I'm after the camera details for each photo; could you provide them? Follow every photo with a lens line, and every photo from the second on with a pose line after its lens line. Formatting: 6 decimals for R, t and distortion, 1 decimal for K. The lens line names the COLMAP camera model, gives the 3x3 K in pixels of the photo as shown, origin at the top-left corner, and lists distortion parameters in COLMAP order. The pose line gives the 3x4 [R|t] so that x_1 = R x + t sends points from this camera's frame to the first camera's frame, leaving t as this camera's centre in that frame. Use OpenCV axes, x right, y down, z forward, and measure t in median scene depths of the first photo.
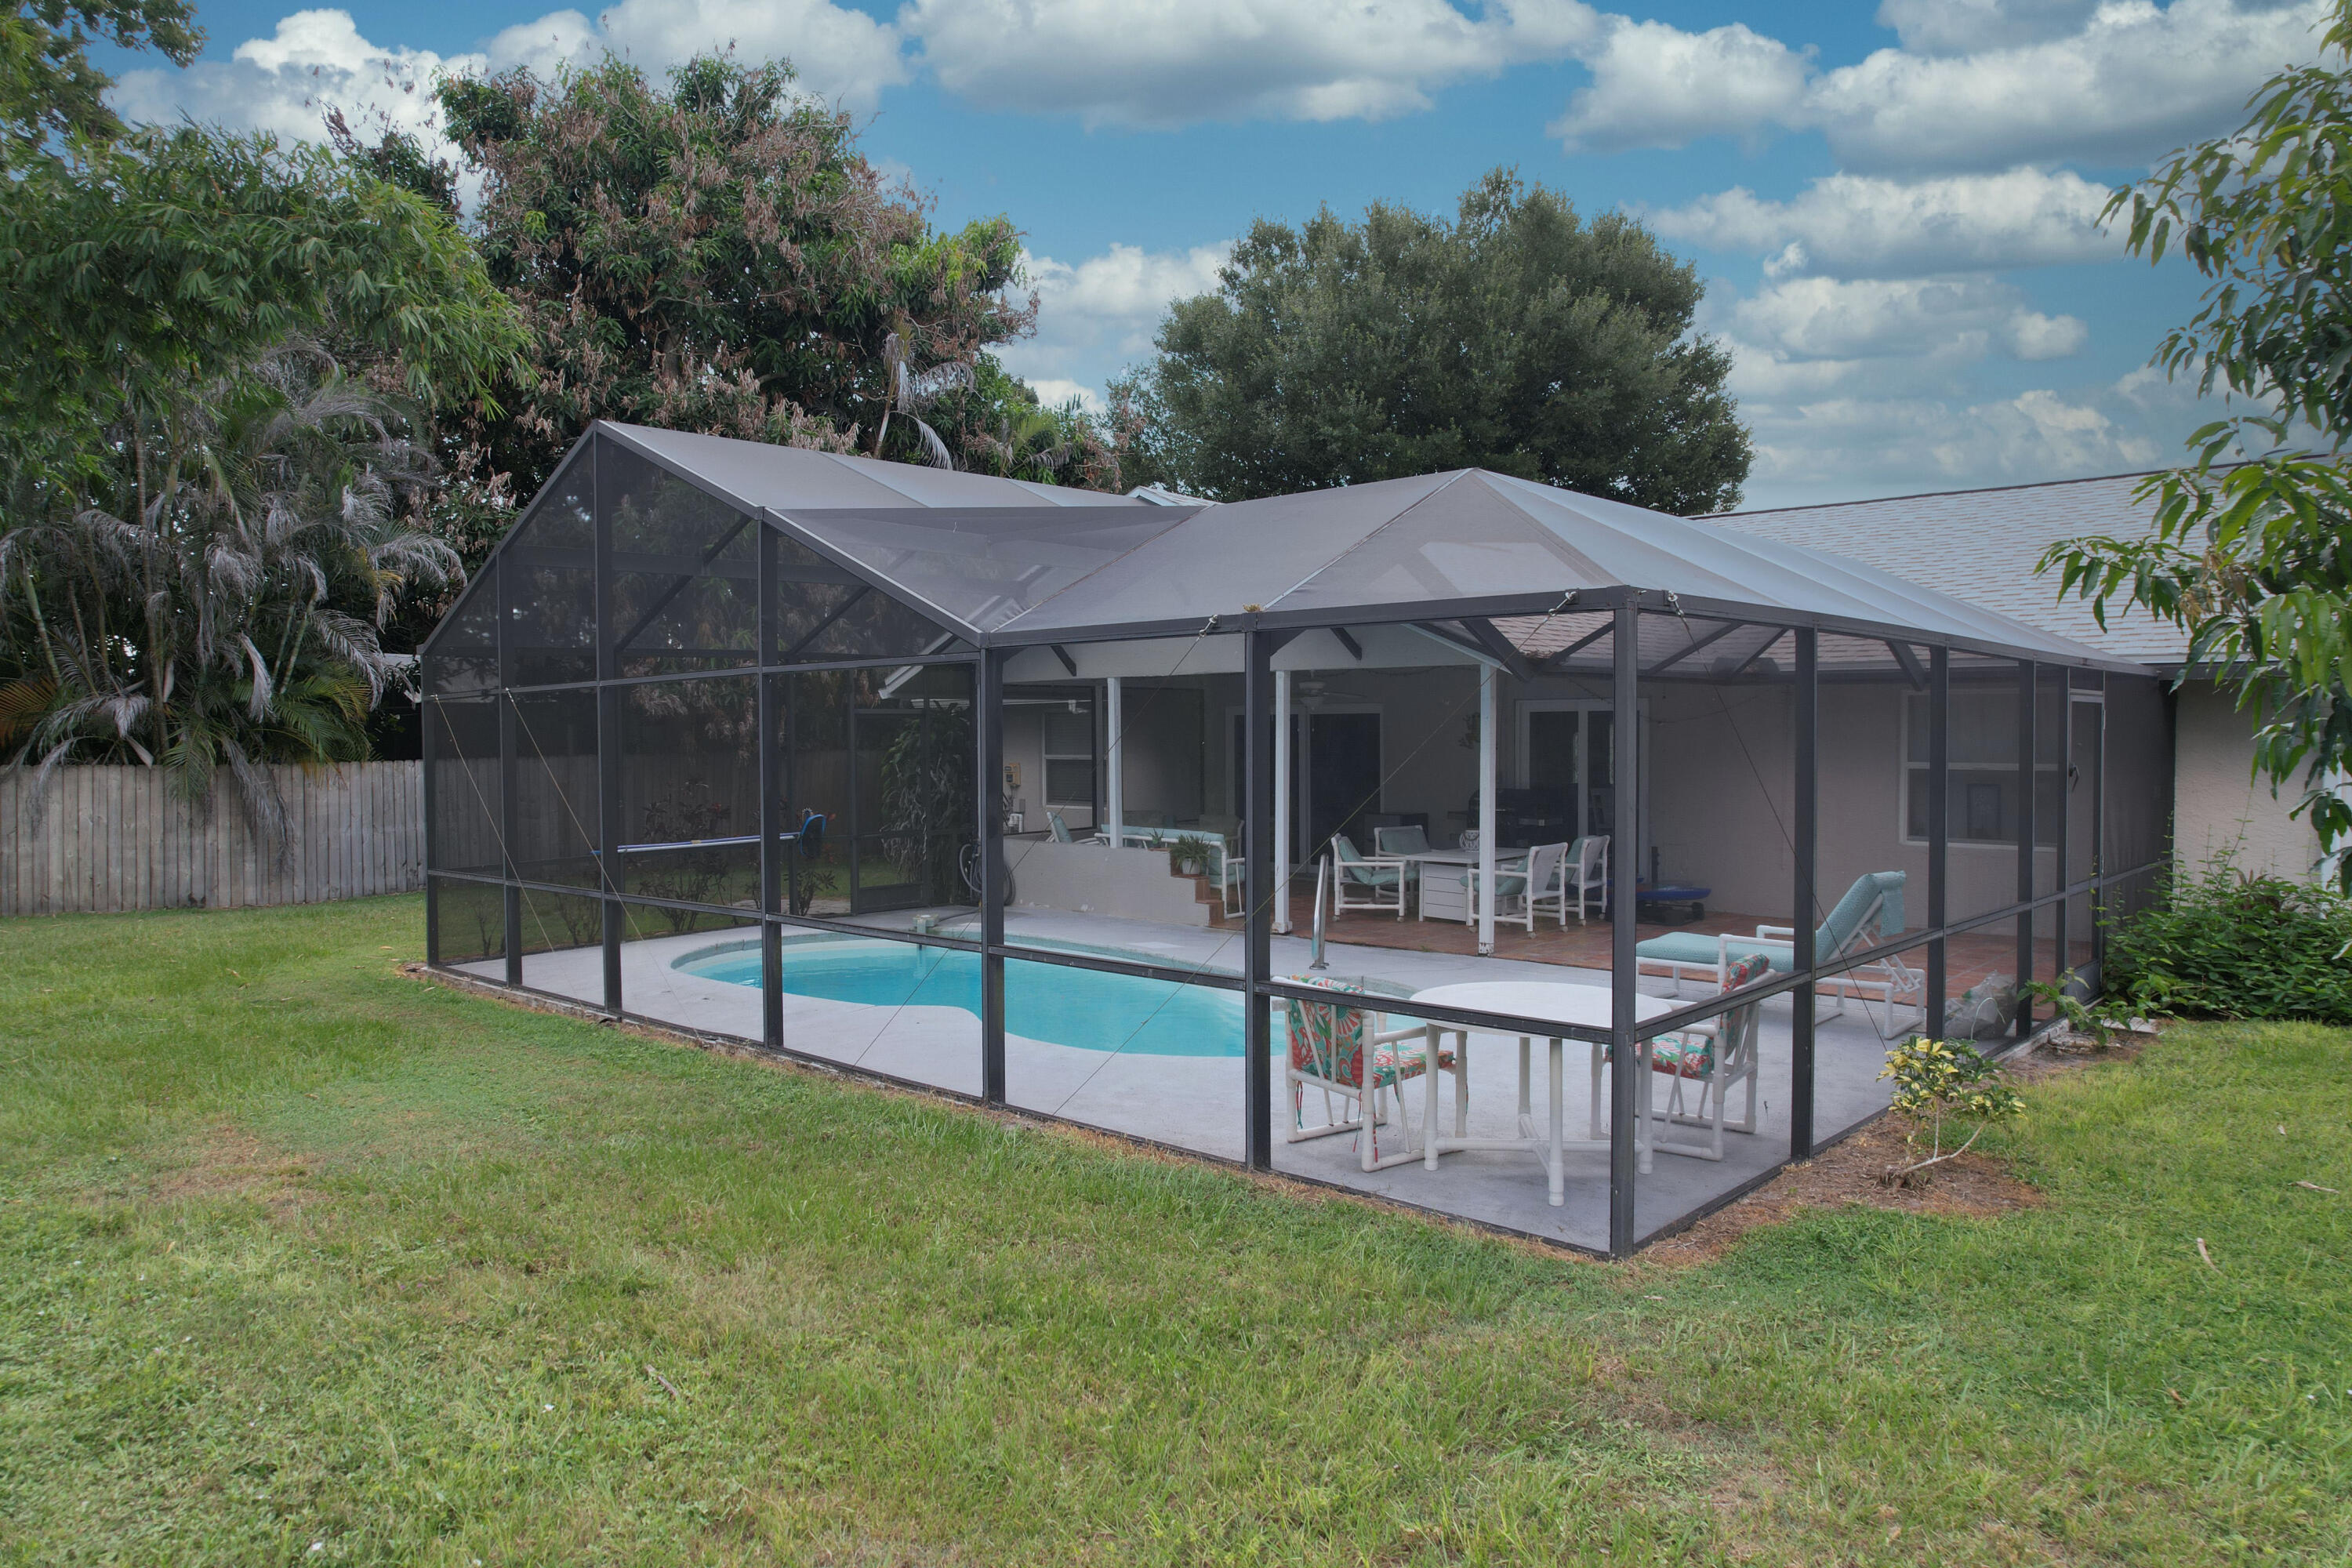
lens RADIAL K [[1504.1, 0, 1176.0], [0, 1504.1, 784.0], [0, 0, 1]] dist [-0.076613, 0.073905]
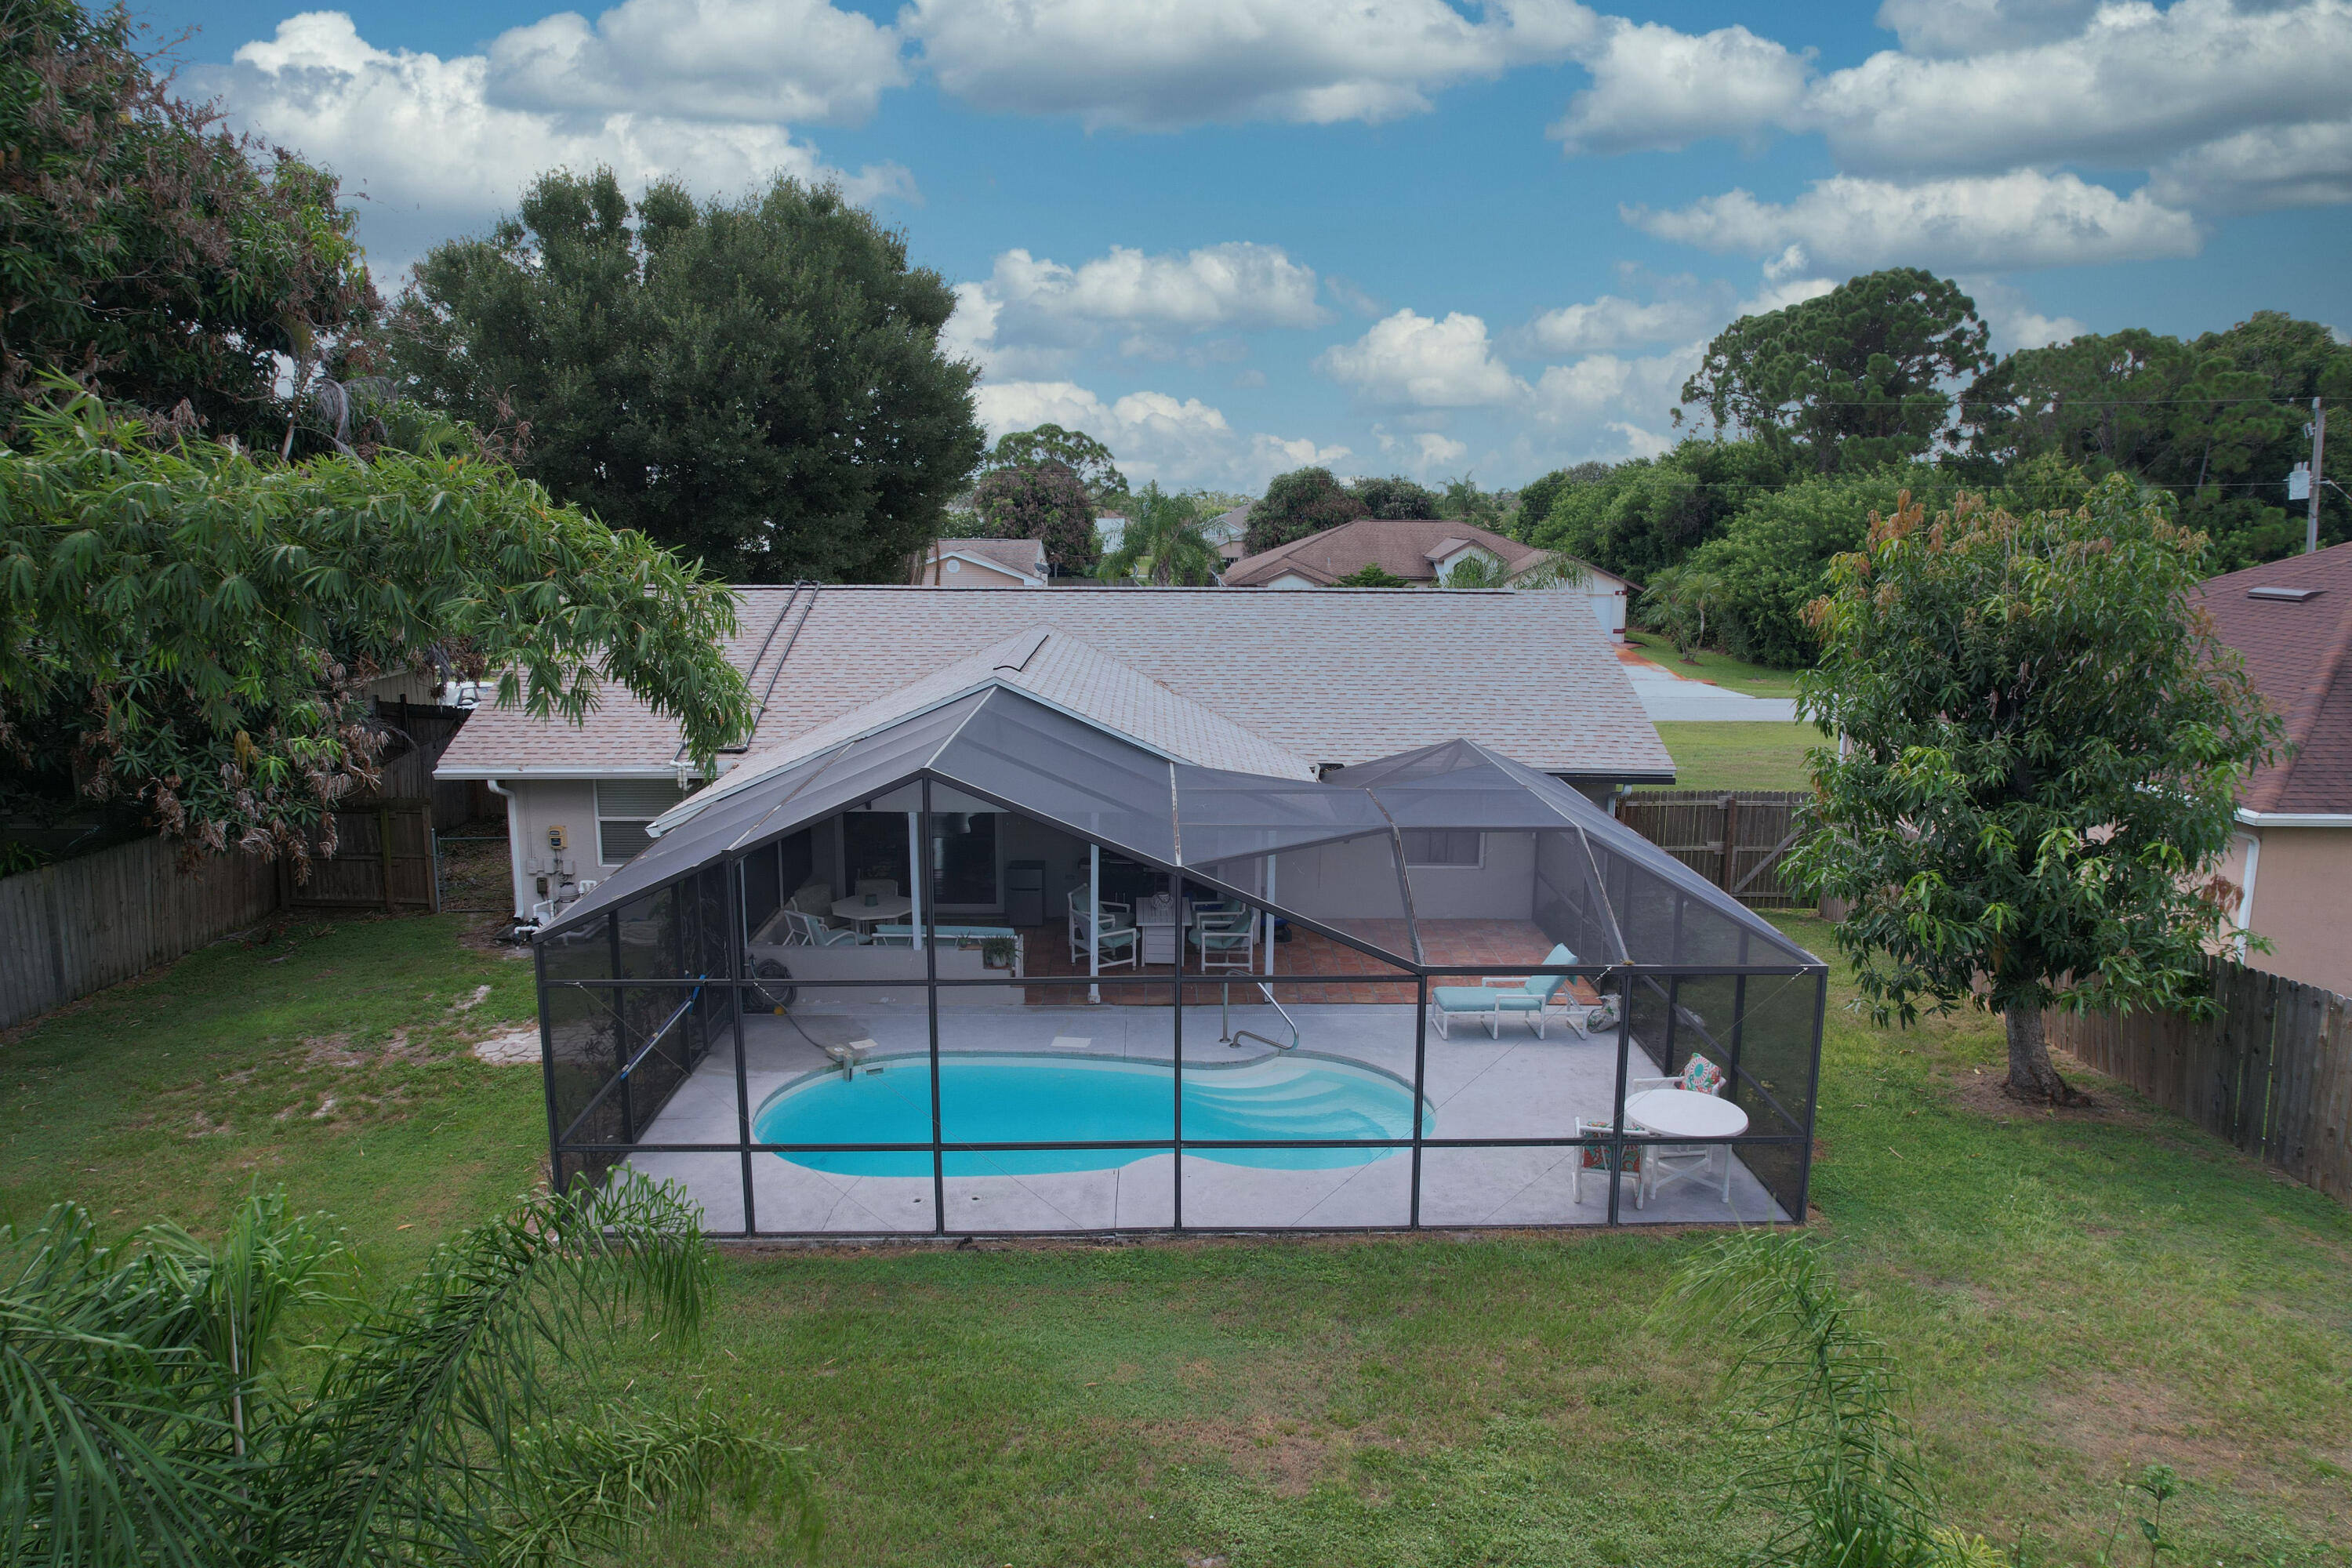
lens RADIAL K [[1509.7, 0, 1171.0], [0, 1509.7, 775.5], [0, 0, 1]] dist [-0.080449, 0.073155]
pose [[0.722209, -0.116152, 0.681852, -0.584387], [0.015856, 0.988320, 0.151564, -0.230095], [-0.691493, -0.098649, 0.715616, 0.005205]]
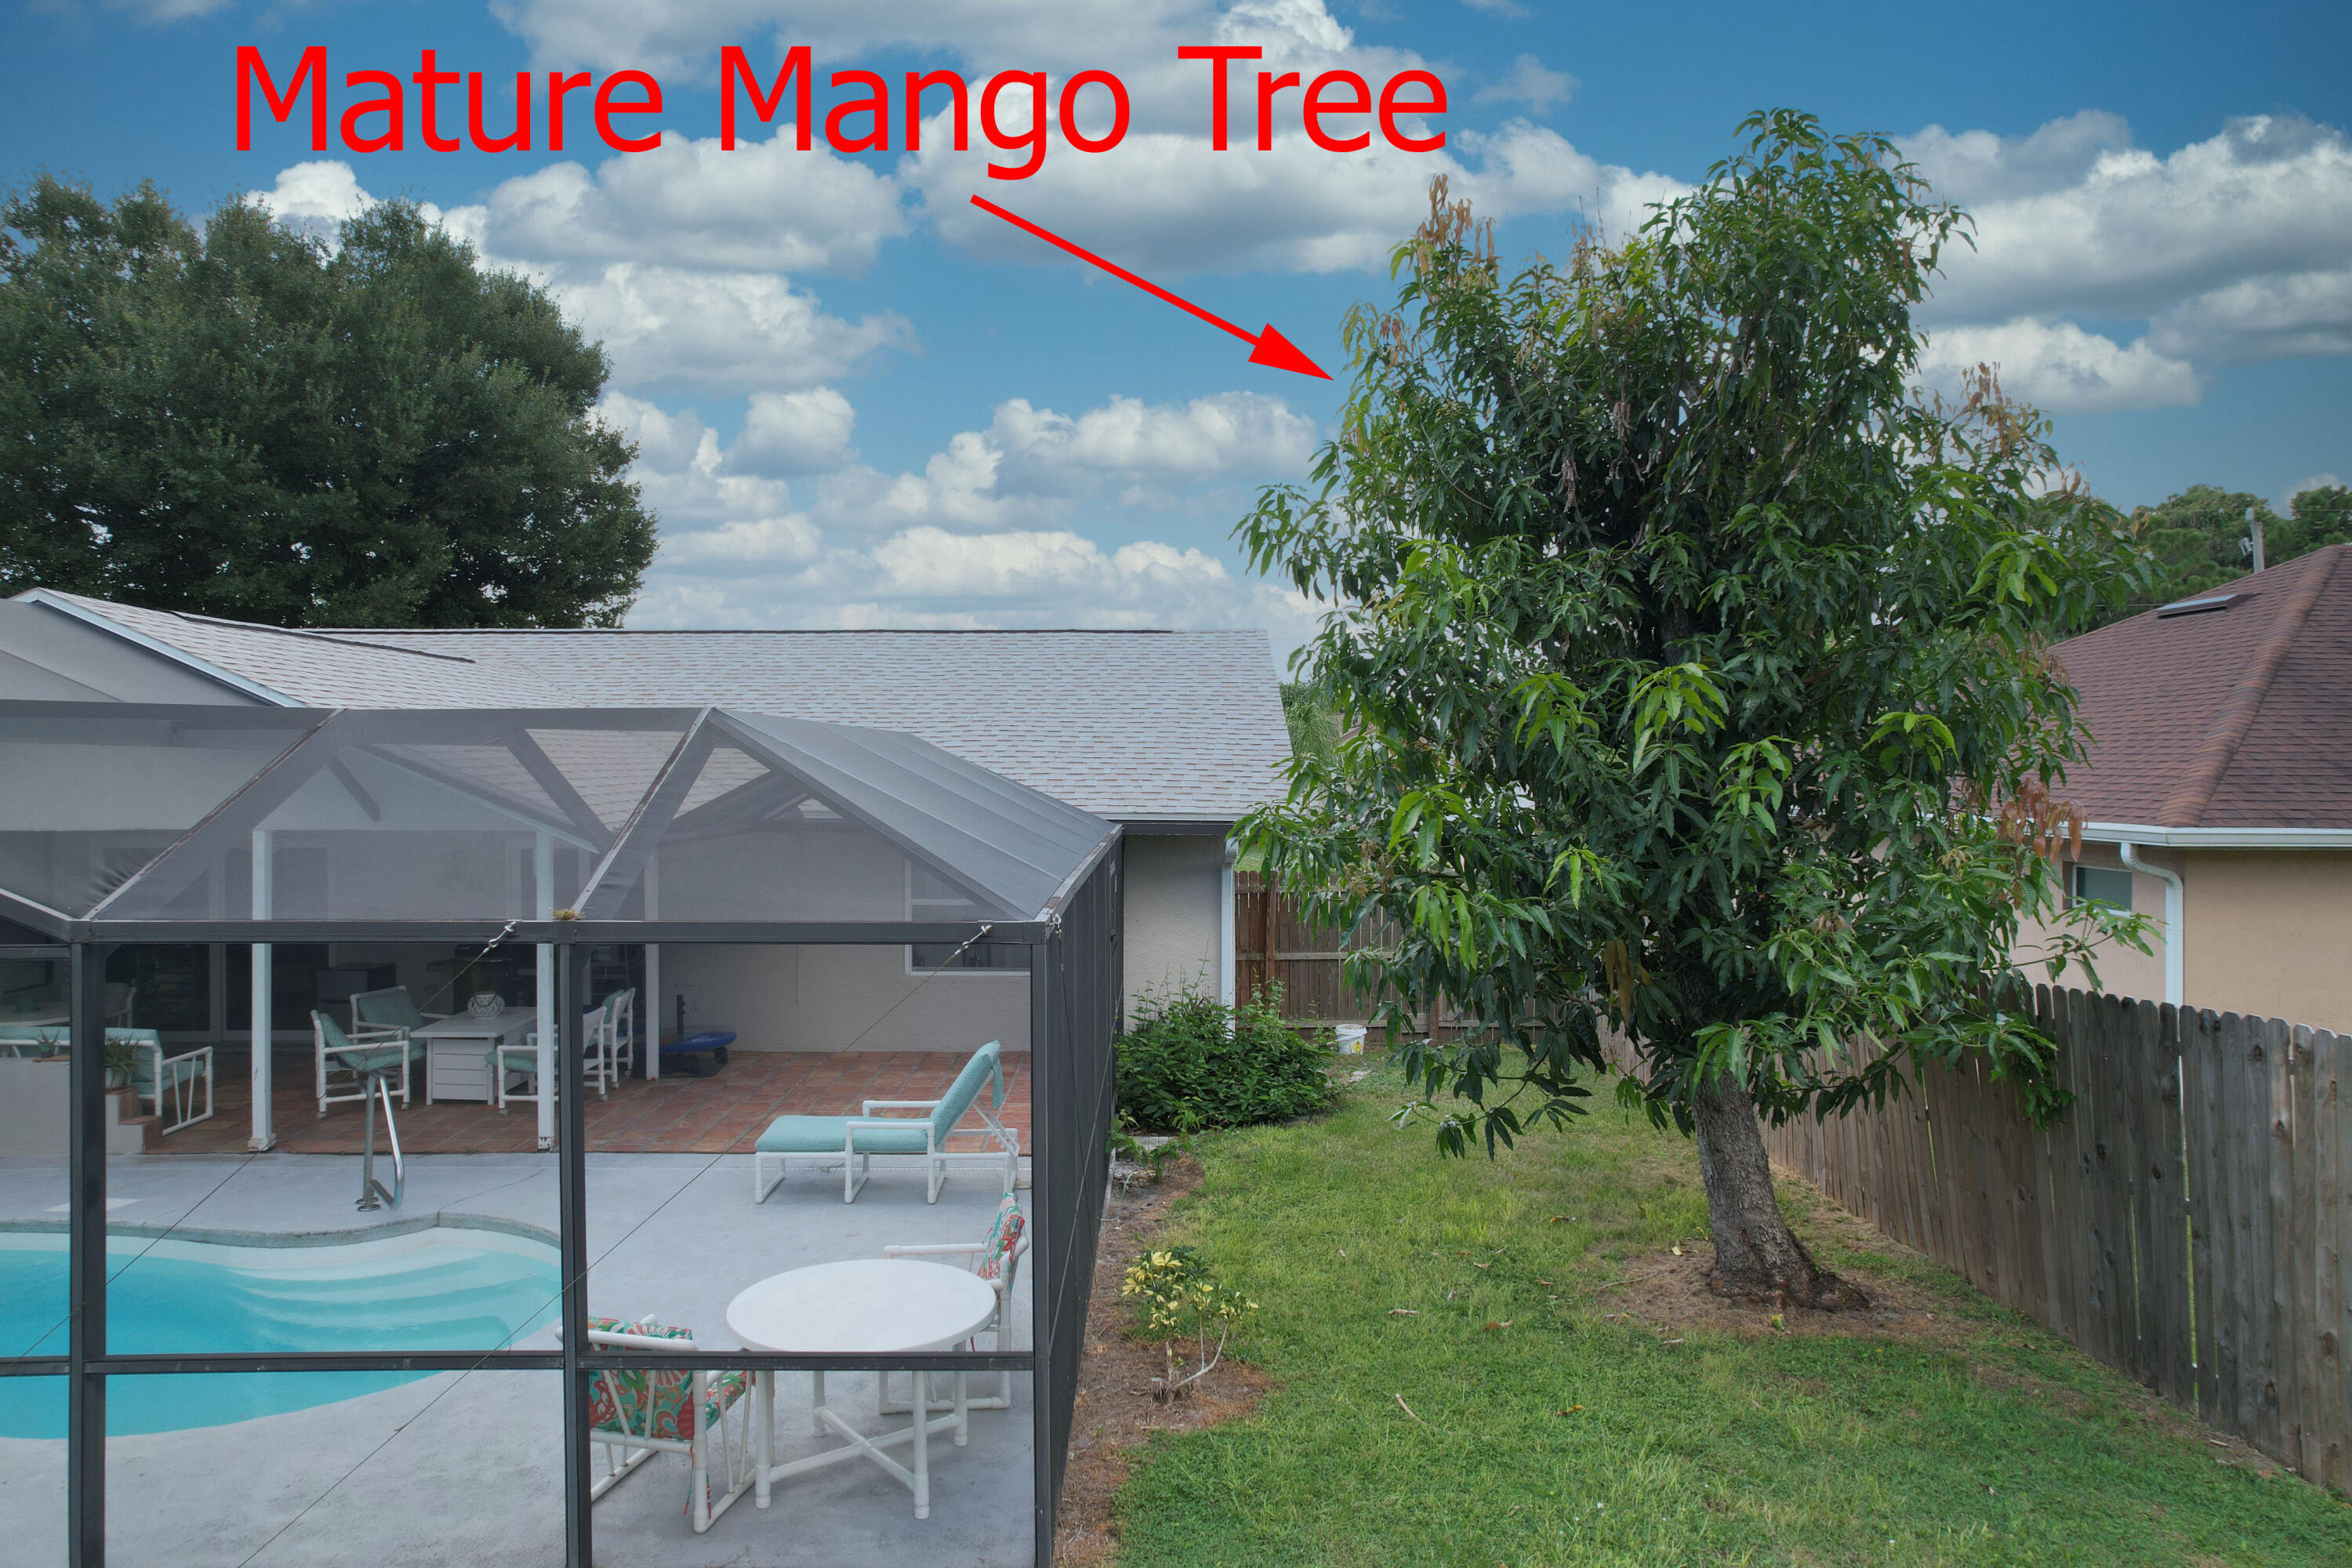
lens RADIAL K [[1509.7, 0, 1171.0], [0, 1509.7, 775.5], [0, 0, 1]] dist [-0.080449, 0.073155]
pose [[0.722189, -0.002072, 0.691693, -0.096826], [0.021717, 0.999570, -0.019680, -0.058692], [-0.691355, 0.029234, 0.721924, 0.052024]]
